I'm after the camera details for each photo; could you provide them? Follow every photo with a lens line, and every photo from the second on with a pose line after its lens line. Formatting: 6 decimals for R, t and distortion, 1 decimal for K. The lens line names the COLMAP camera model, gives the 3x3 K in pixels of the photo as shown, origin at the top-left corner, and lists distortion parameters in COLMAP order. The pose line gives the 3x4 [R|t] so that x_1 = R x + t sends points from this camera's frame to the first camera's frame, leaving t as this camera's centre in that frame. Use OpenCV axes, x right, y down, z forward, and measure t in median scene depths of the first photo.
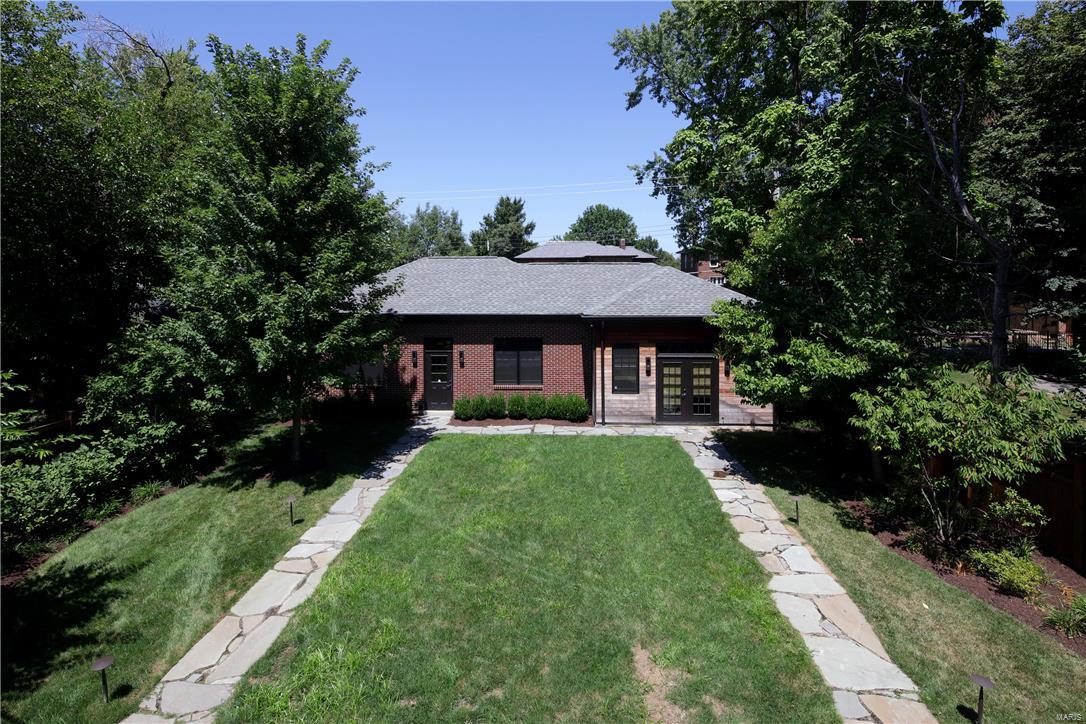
lens RADIAL K [[522.9, 0, 542.2], [0, 522.9, 358.7], [0, 0, 1]] dist [0.000545, -0.001753]
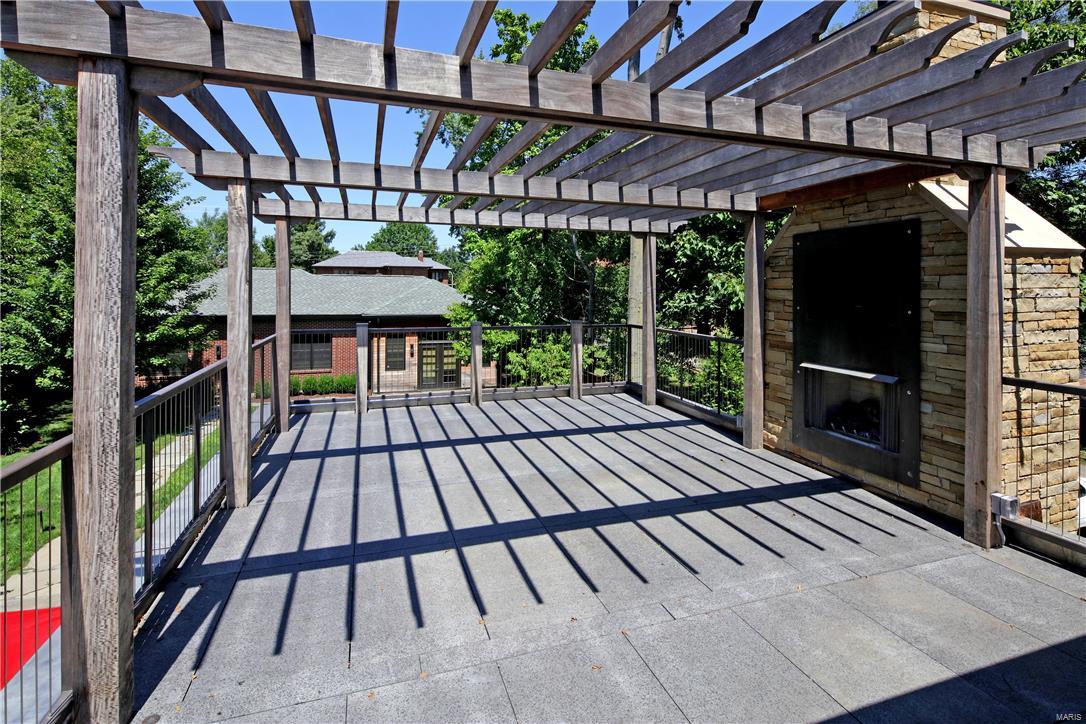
lens RADIAL K [[522.9, 0, 529.6], [0, 522.9, 301.9], [0, 0, 1]] dist [0.000545, -0.001753]
pose [[0.942840, 0.001710, 0.333240, 0.033213], [0.039532, 0.992352, -0.116942, 0.062239], [-0.330892, 0.123431, 0.935562, -0.428317]]
